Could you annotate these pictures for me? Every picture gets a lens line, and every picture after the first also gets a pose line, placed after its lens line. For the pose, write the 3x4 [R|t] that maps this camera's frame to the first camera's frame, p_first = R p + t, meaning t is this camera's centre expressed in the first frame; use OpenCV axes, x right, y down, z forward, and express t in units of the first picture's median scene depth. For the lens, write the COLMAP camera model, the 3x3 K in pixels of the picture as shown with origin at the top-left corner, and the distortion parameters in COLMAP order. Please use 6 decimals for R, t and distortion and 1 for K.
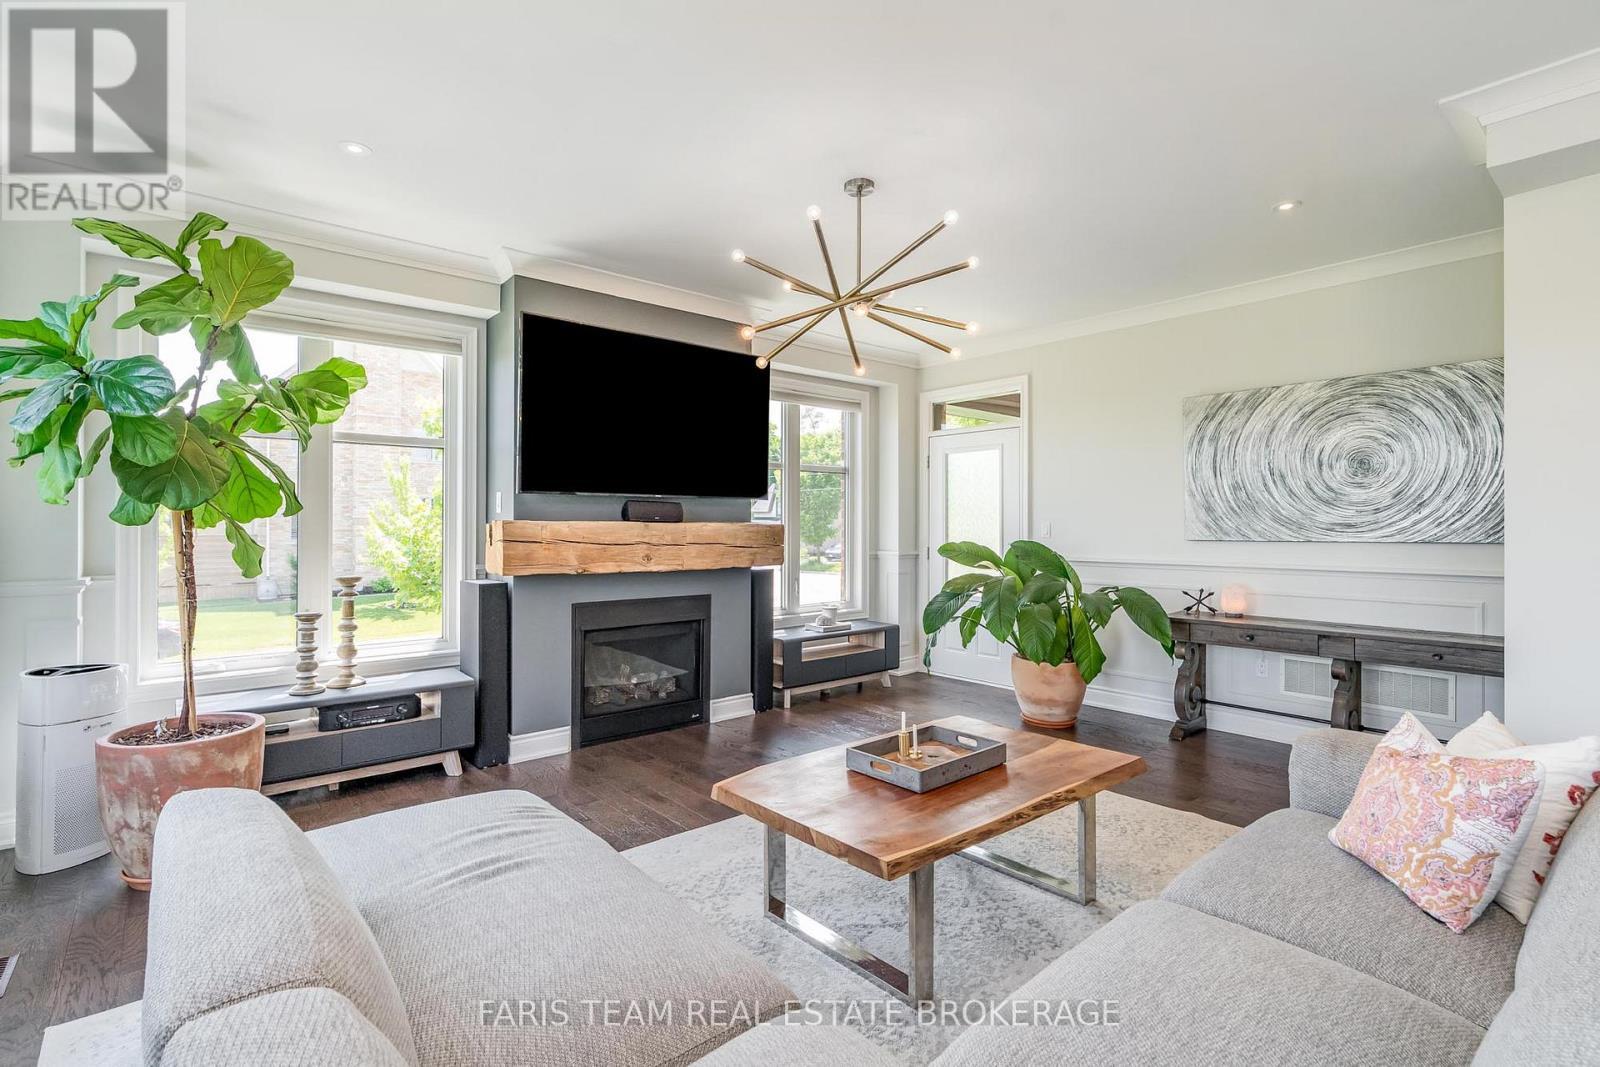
lens RADIAL K [[734.7, 0, 816.1], [0, 734.7, 524.1], [0, 0, 1]] dist [0.003035, 0.000329]
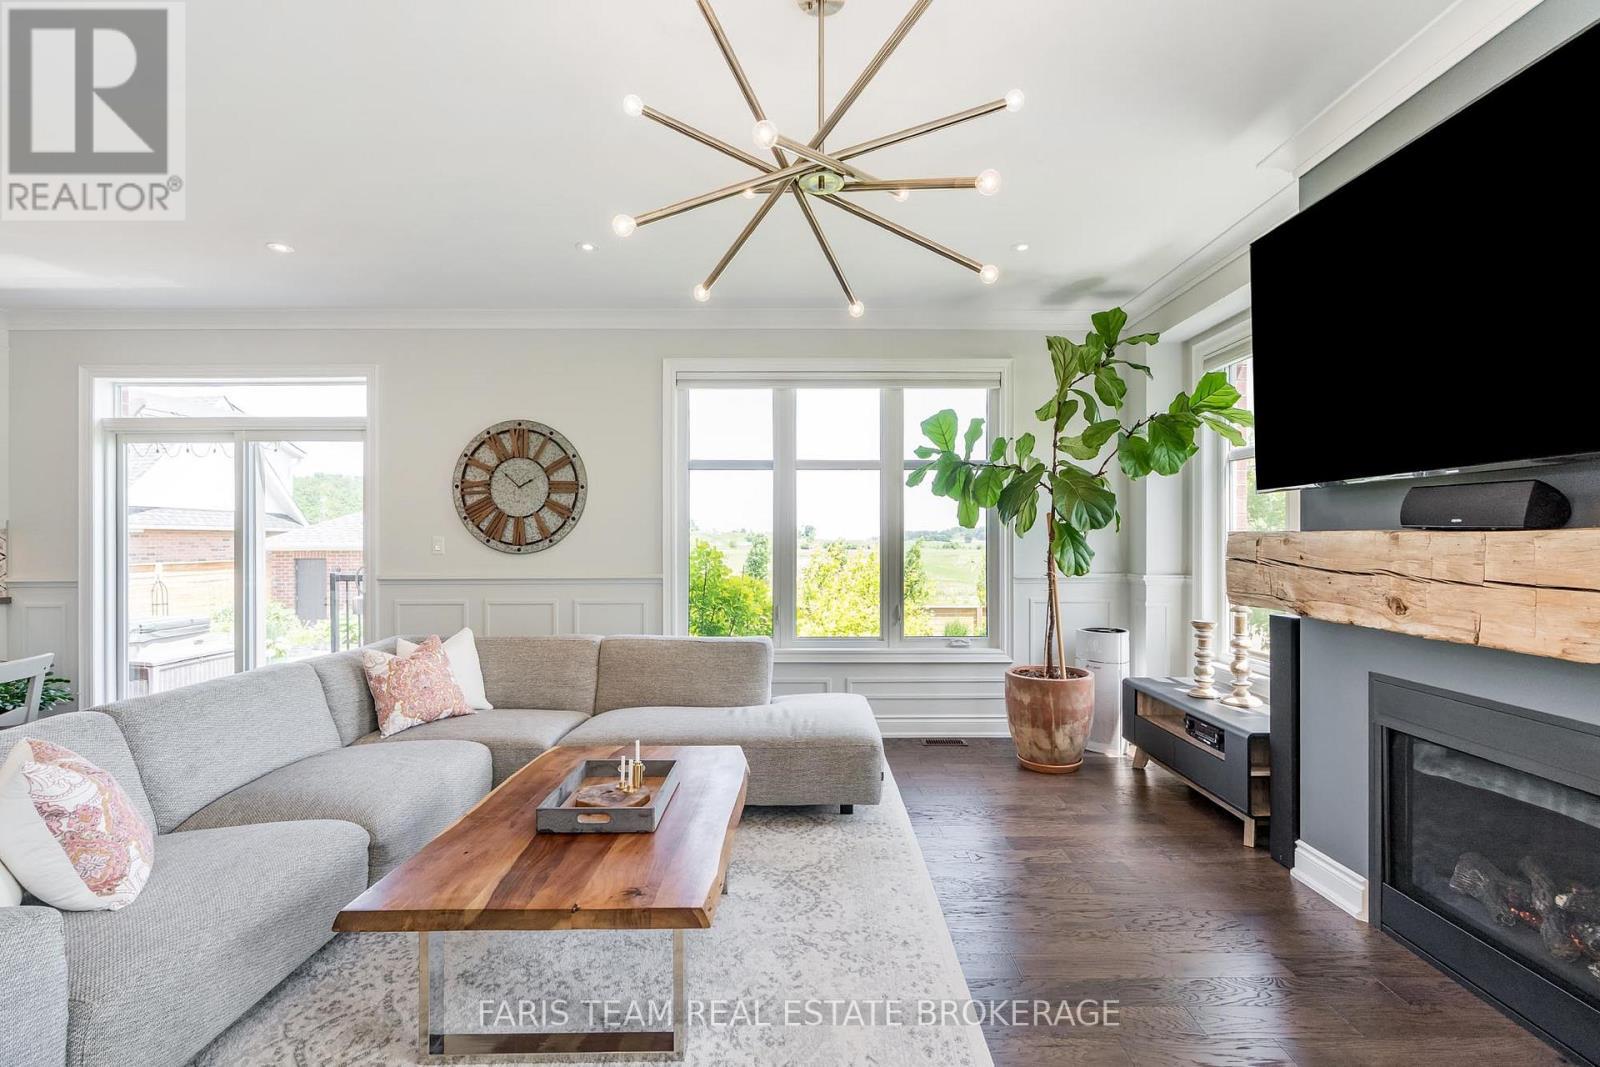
lens RADIAL K [[734.7, 0, 797.3], [0, 734.7, 538.7], [0, 0, 1]] dist [0.003035, 0.000329]
pose [[-0.669191, 0.001682, -0.743088, 0.417285], [0.007135, 0.999966, -0.004161, 0.002264], [0.743056, -0.008086, -0.669181, 1.100247]]
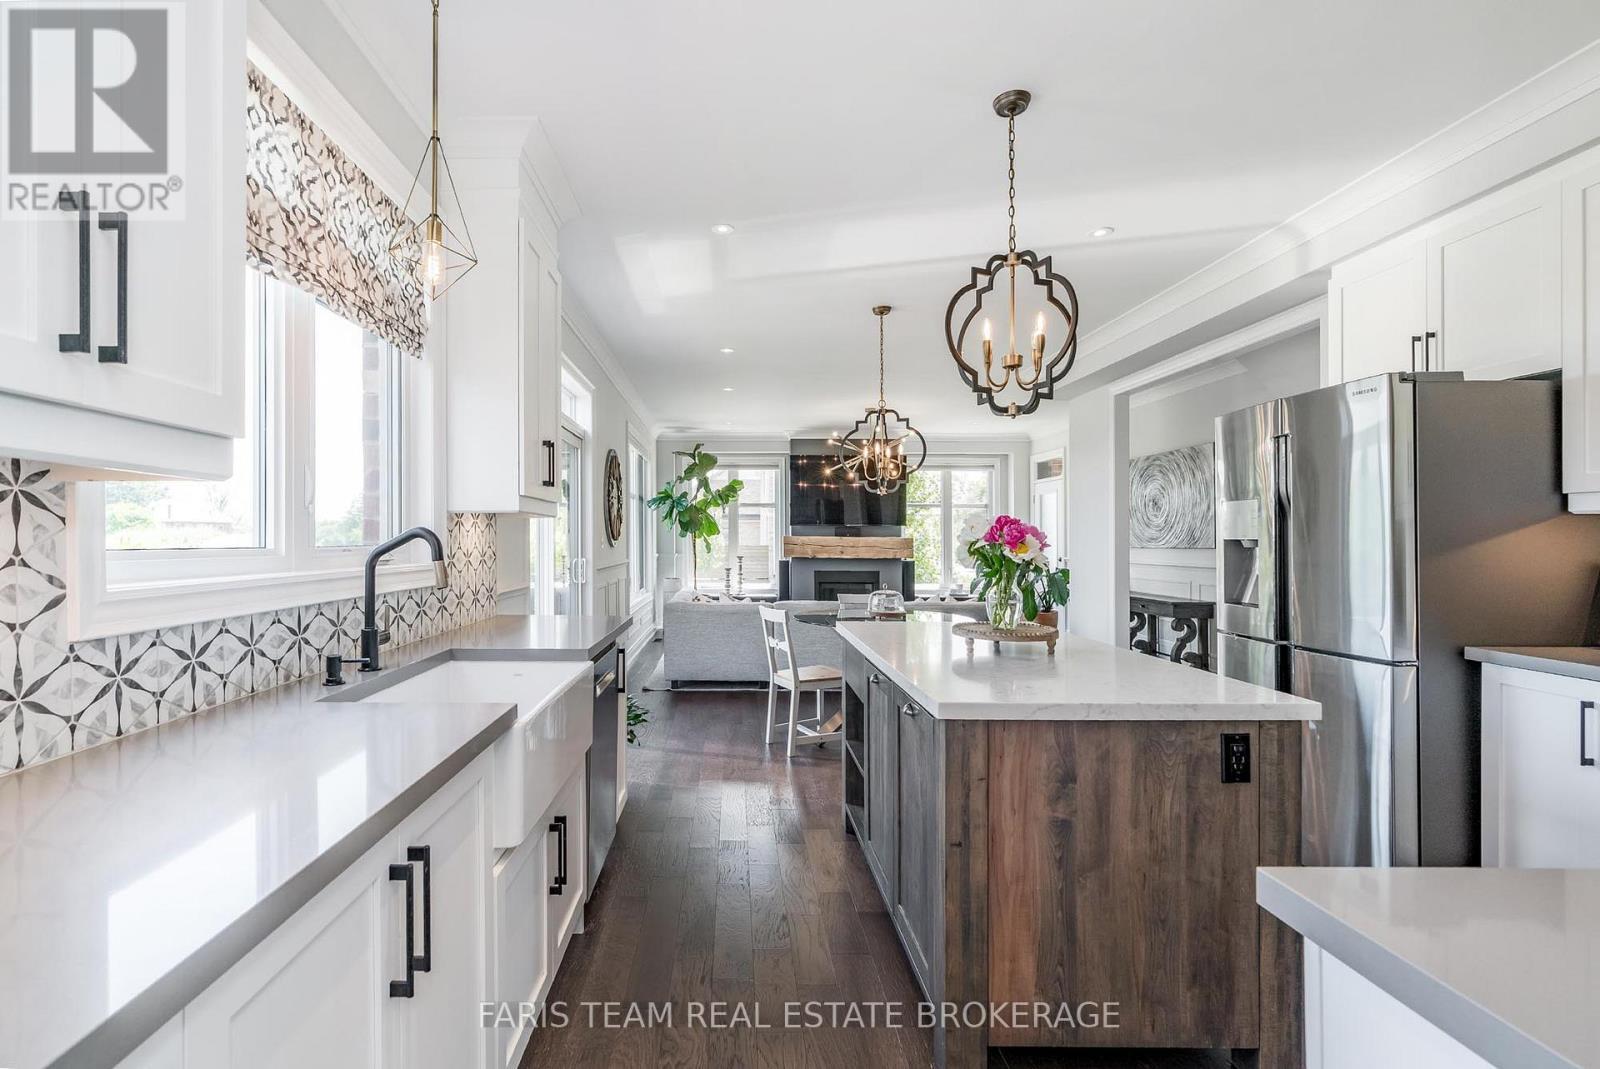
lens RADIAL K [[734.7, 0, 784.5], [0, 734.7, 534.8], [0, 0, 1]] dist [0.003035, 0.000329]
pose [[0.761320, -0.001177, -0.648376, 1.262752], [0.004308, 0.999985, 0.003244, -0.017642], [0.648362, -0.005263, 0.761314, -0.990391]]
